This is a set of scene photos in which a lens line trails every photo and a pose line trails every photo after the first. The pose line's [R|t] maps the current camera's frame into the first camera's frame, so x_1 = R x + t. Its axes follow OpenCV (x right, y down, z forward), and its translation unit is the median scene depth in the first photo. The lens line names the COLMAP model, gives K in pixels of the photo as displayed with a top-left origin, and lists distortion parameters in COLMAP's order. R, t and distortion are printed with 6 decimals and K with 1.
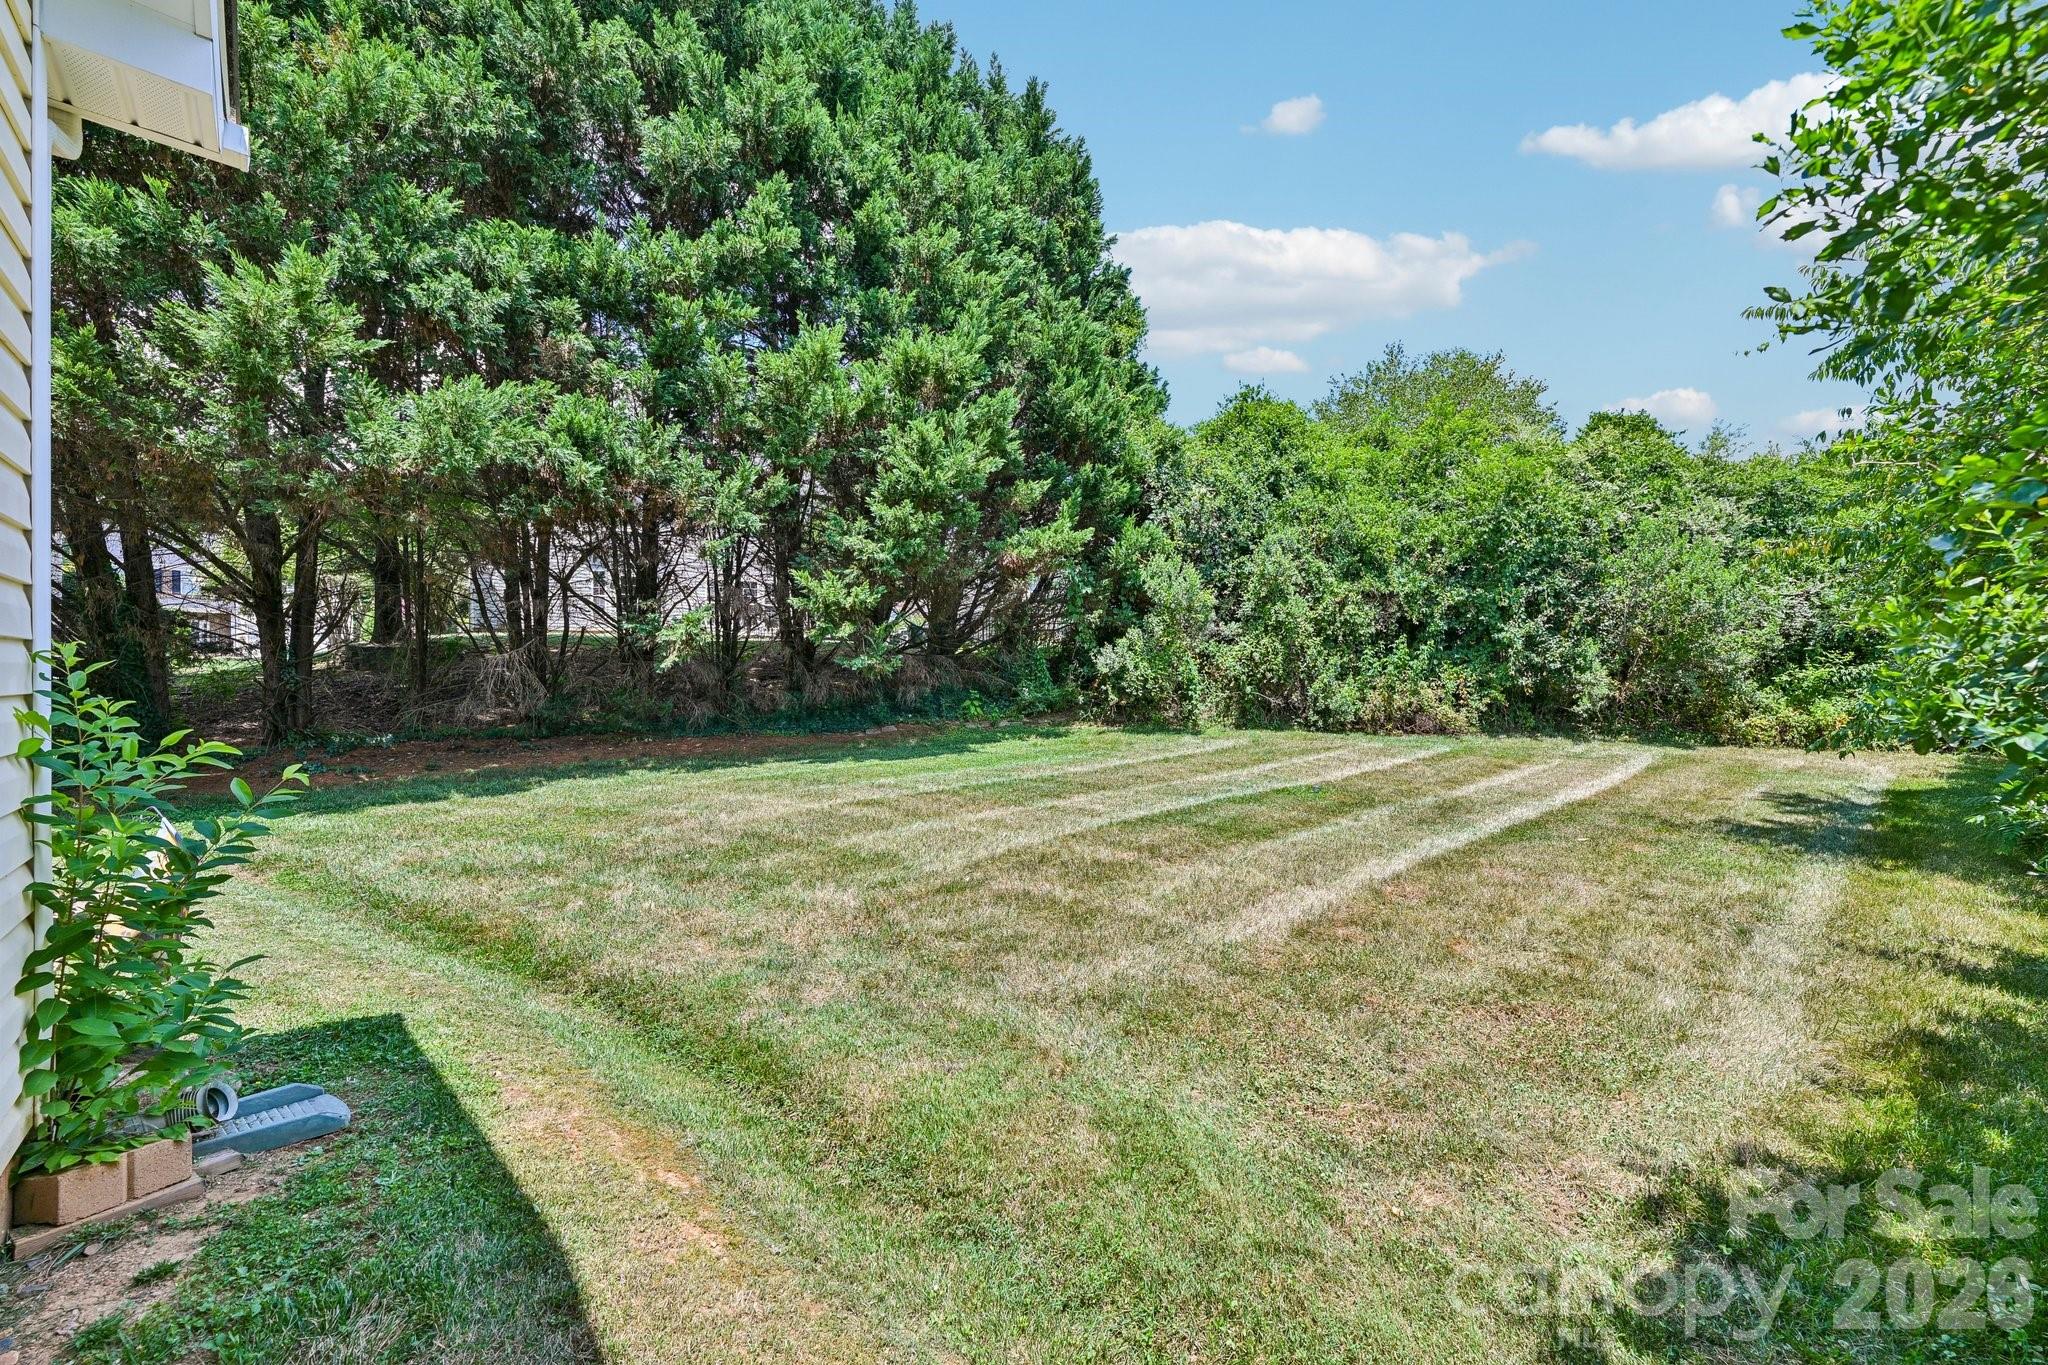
lens RADIAL K [[804.0, 0, 1025.2], [0, 804.0, 675.5], [0, 0, 1]] dist [-0.001796, -0.000692]
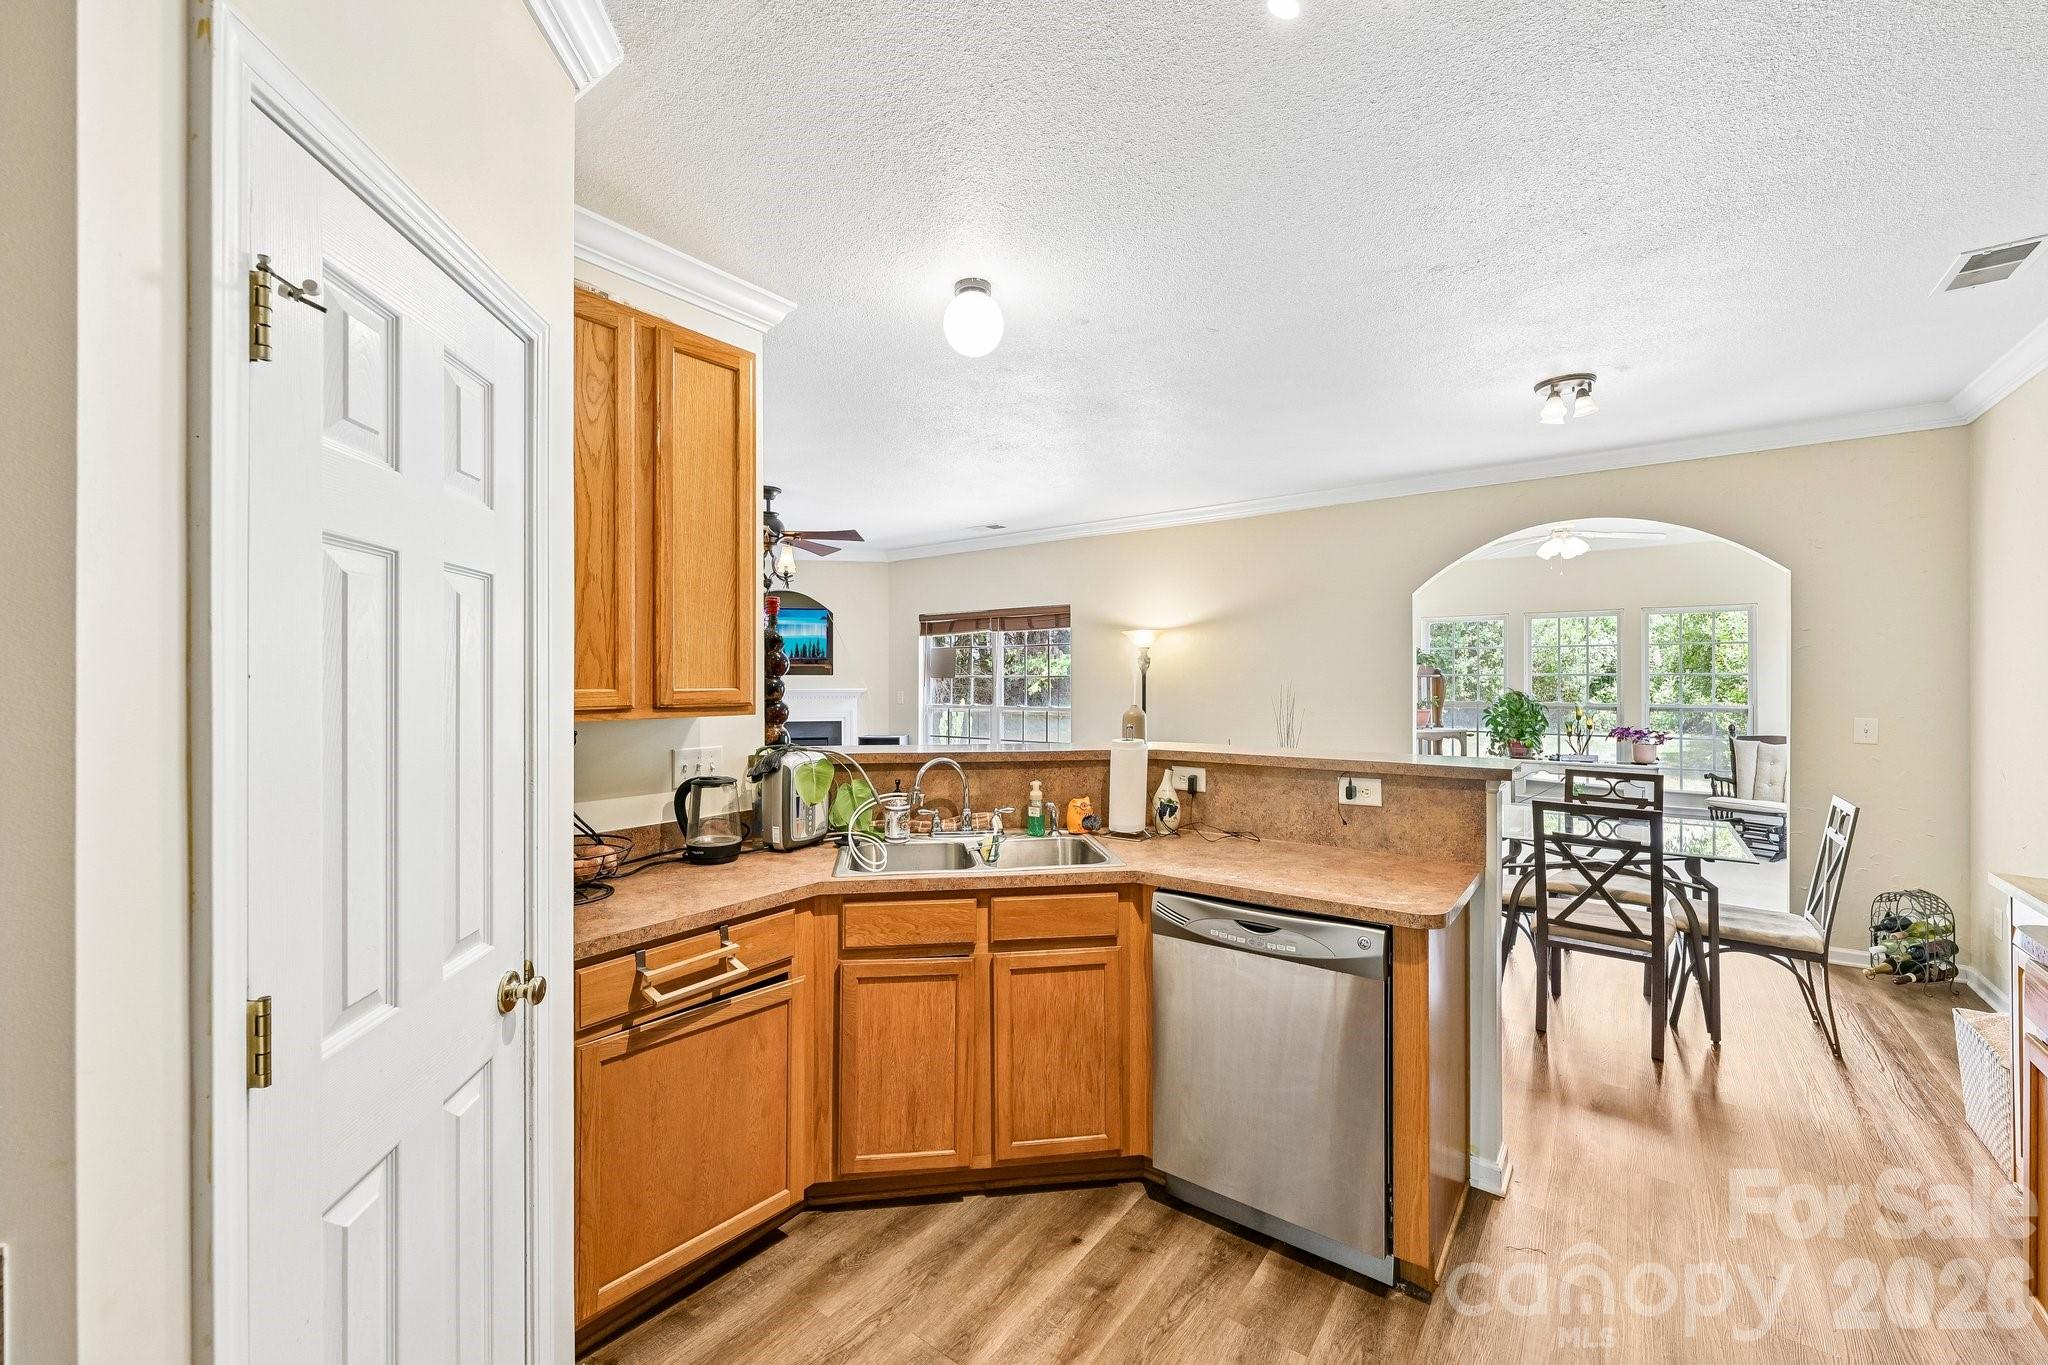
lens RADIAL K [[804.0, 0, 1032.8], [0, 804.0, 670.4], [0, 0, 1]] dist [-0.001796, -0.000692]
pose [[0.981023, 0.000125, 0.193893, -0.561294], [0.000993, 0.999983, -0.005673, -0.033071], [-0.193890, 0.005758, 0.981006, -0.432016]]
